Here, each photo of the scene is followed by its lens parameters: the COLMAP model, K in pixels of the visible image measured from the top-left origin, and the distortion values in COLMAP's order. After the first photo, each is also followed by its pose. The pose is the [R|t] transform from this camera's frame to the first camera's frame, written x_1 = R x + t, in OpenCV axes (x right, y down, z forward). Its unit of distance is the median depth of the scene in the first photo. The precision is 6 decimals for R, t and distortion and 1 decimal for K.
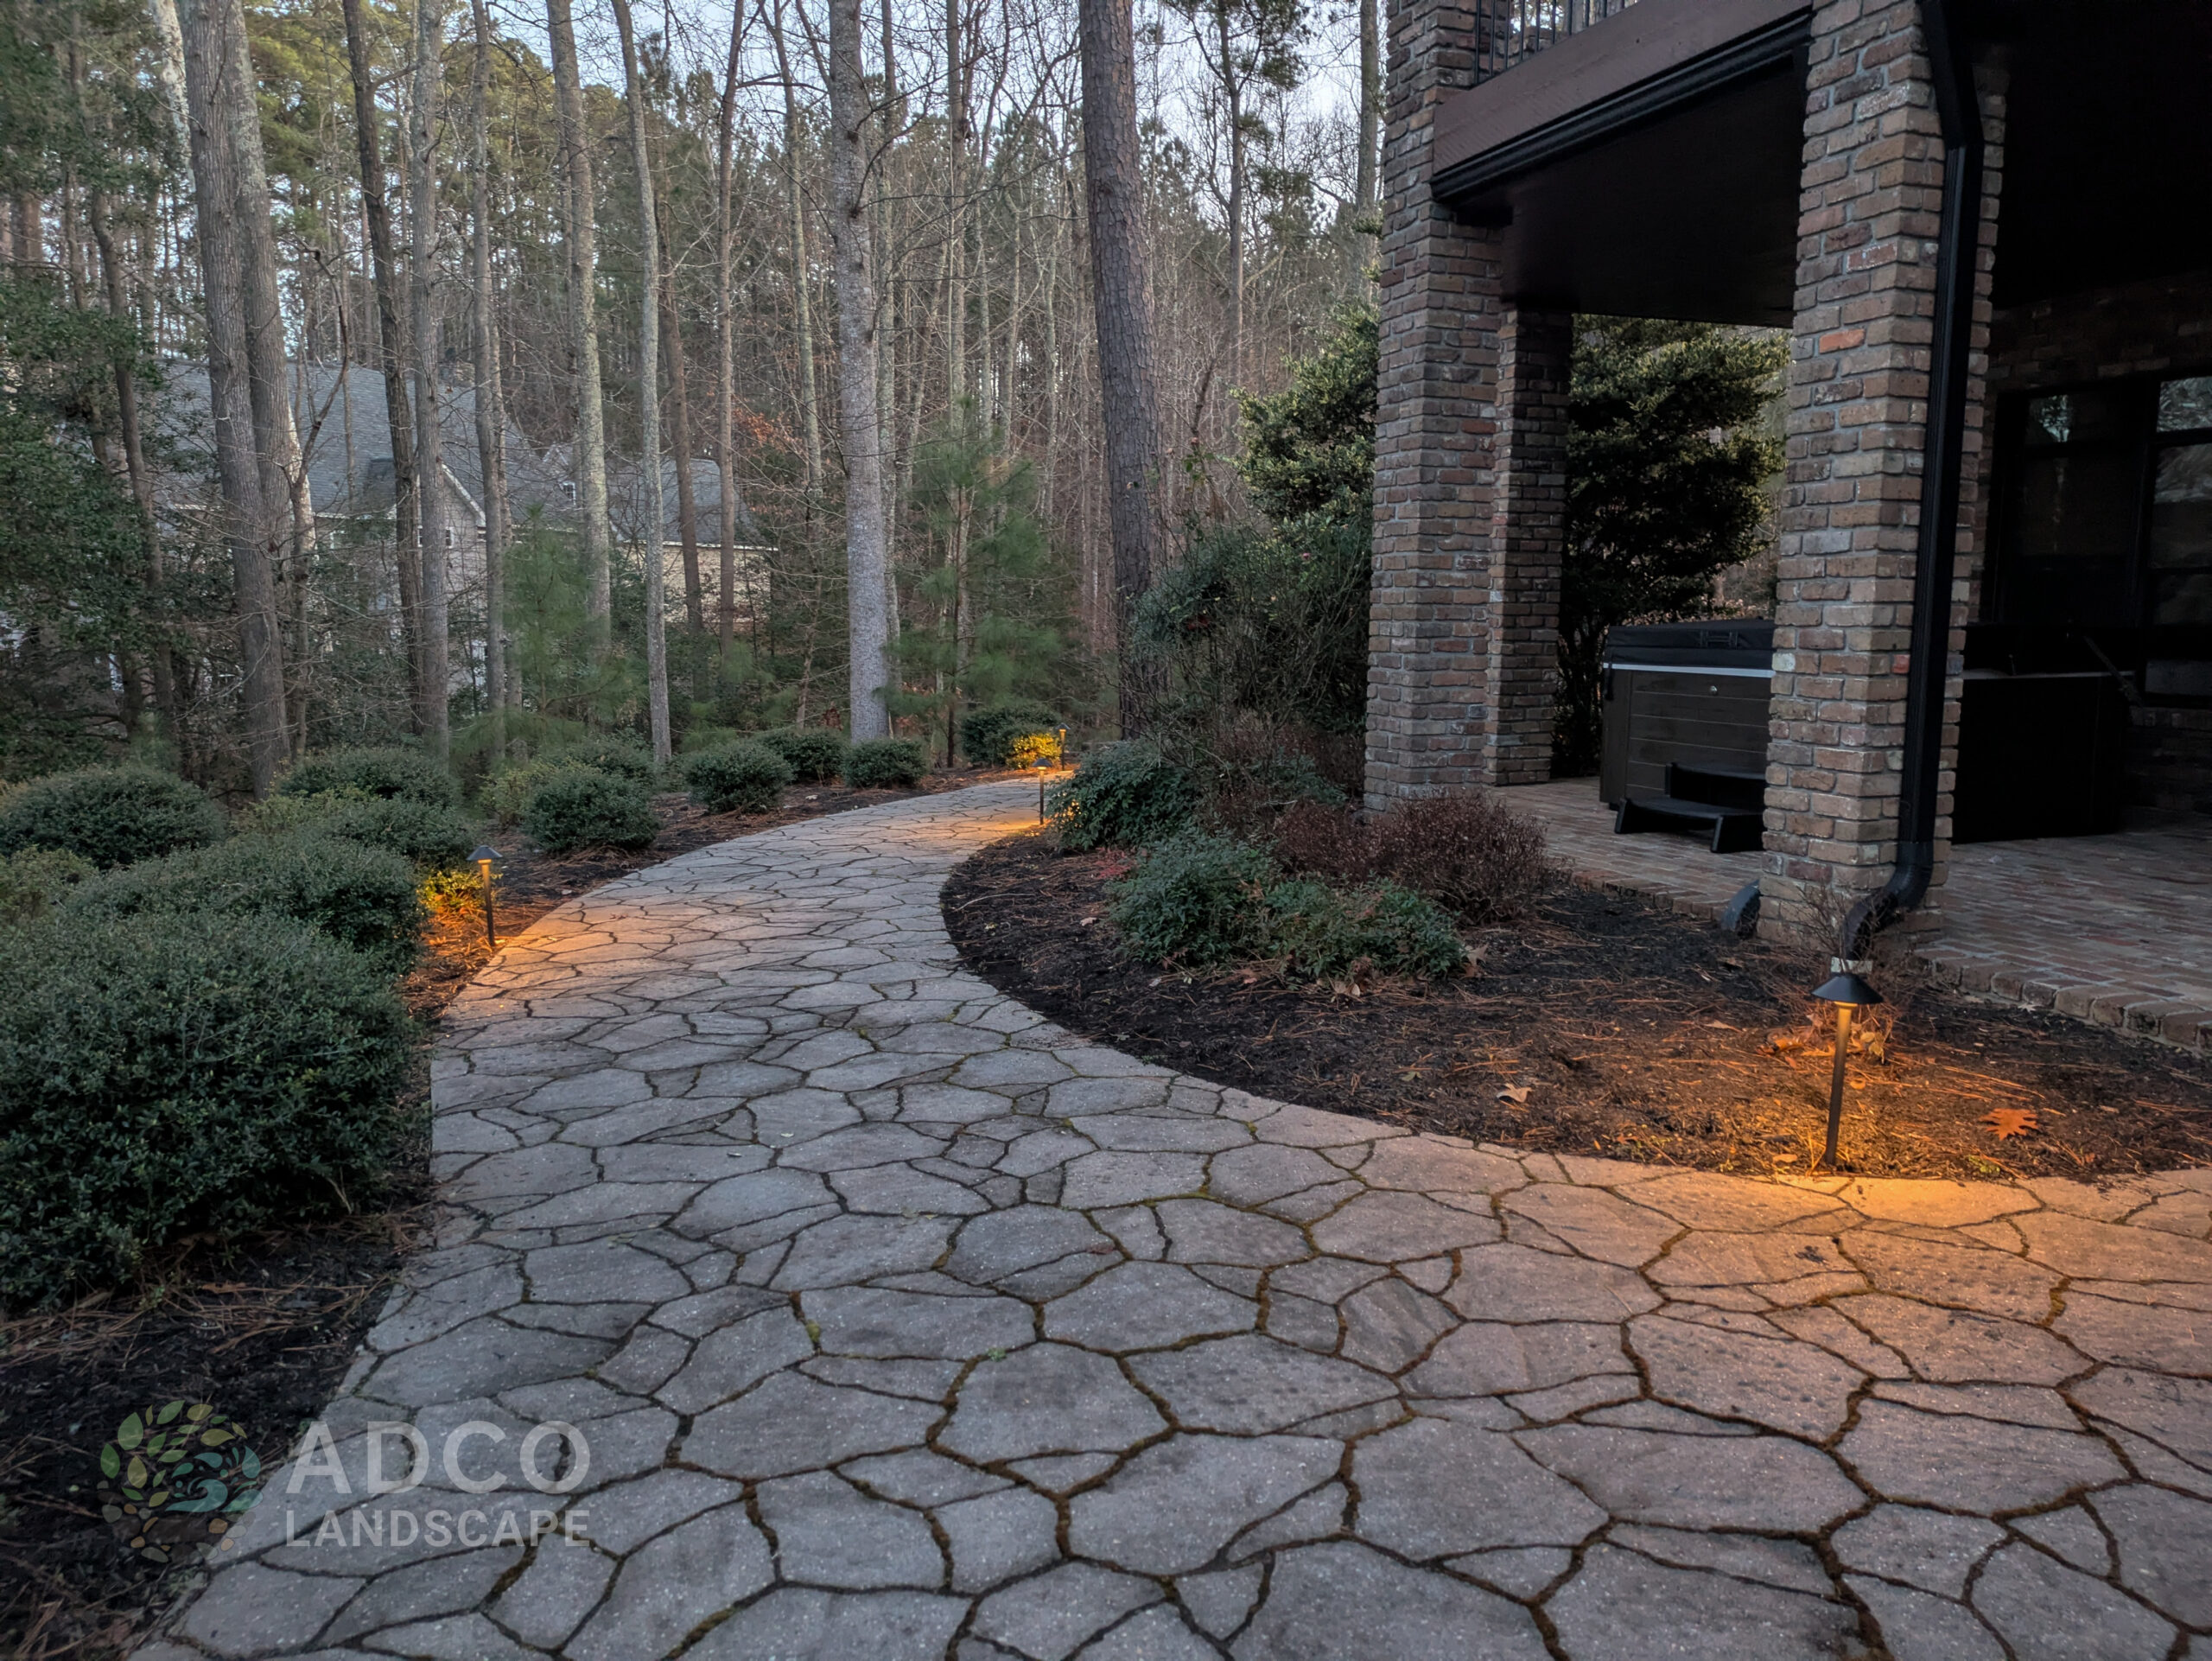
lens RADIAL K [[1591.9, 0, 1133.2], [0, 1591.9, 812.4], [0, 0, 1]] dist [0.057238, -0.053666]
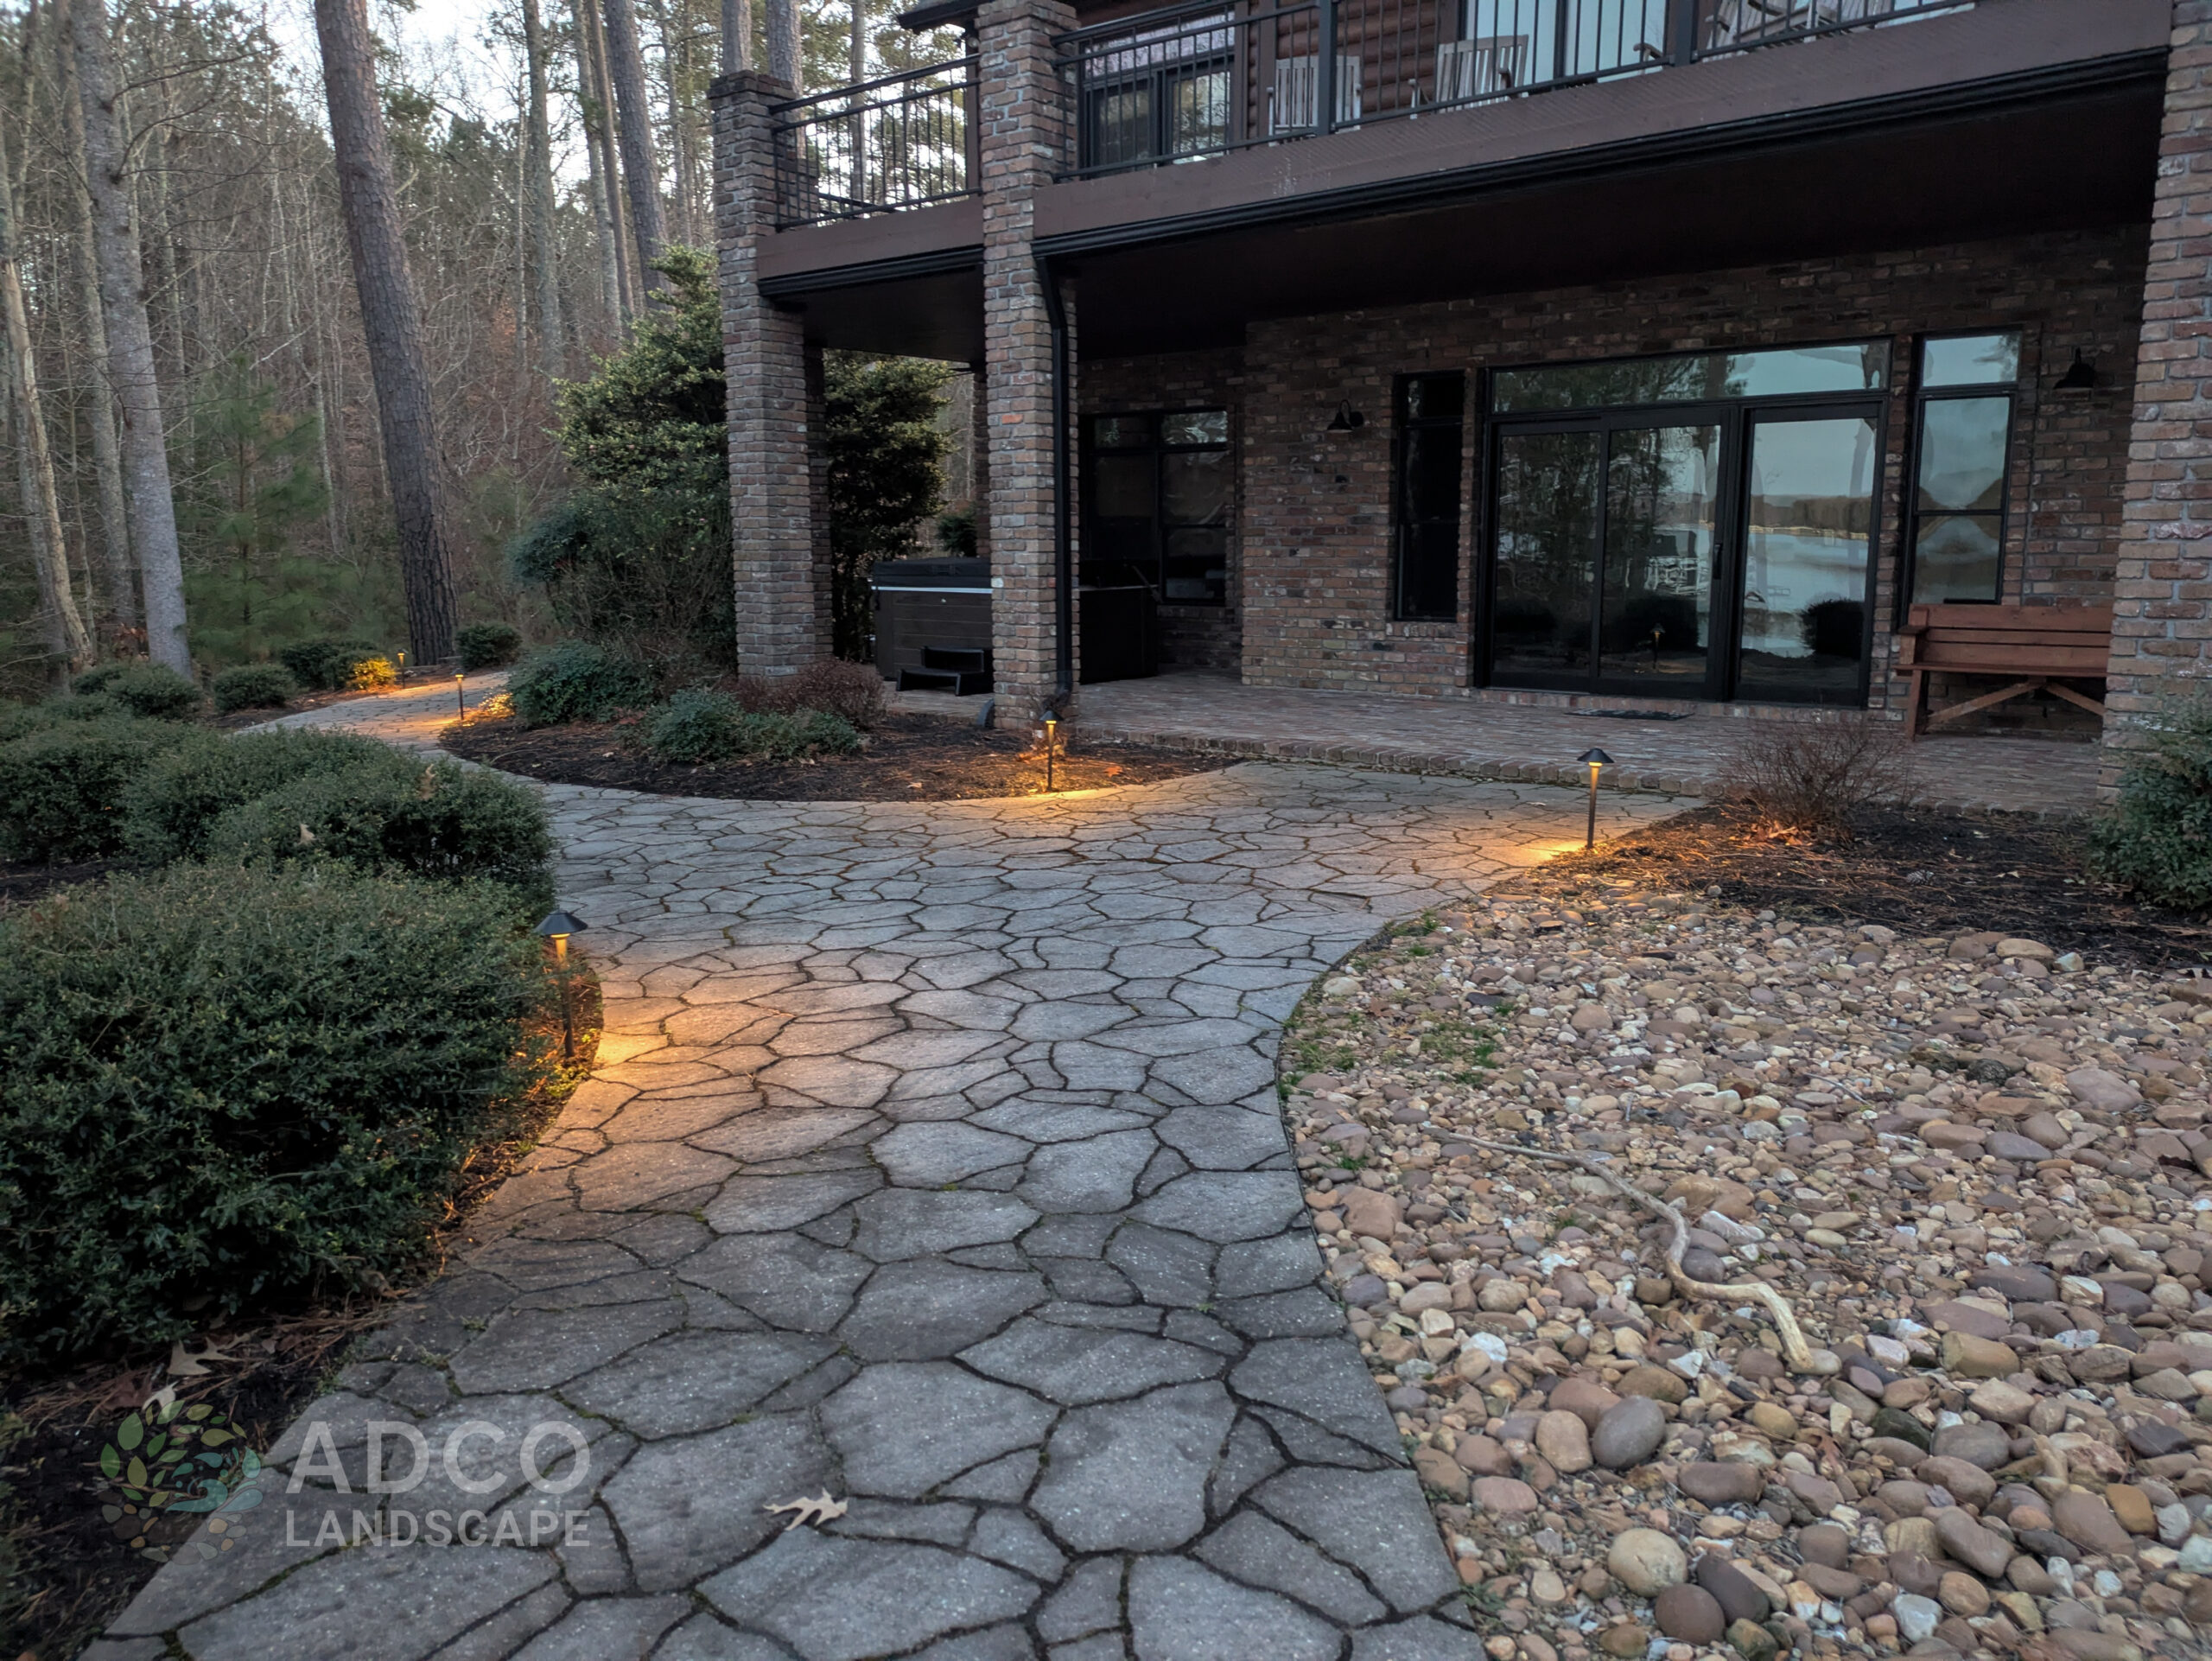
lens RADIAL K [[1591.9, 0, 1133.2], [0, 1591.9, 812.4], [0, 0, 1]] dist [0.057238, -0.053666]
pose [[0.867272, -0.093611, 0.488954, -0.429237], [0.072090, 0.995425, 0.062707, 0.074999], [-0.492587, -0.019135, 0.870053, -0.778021]]
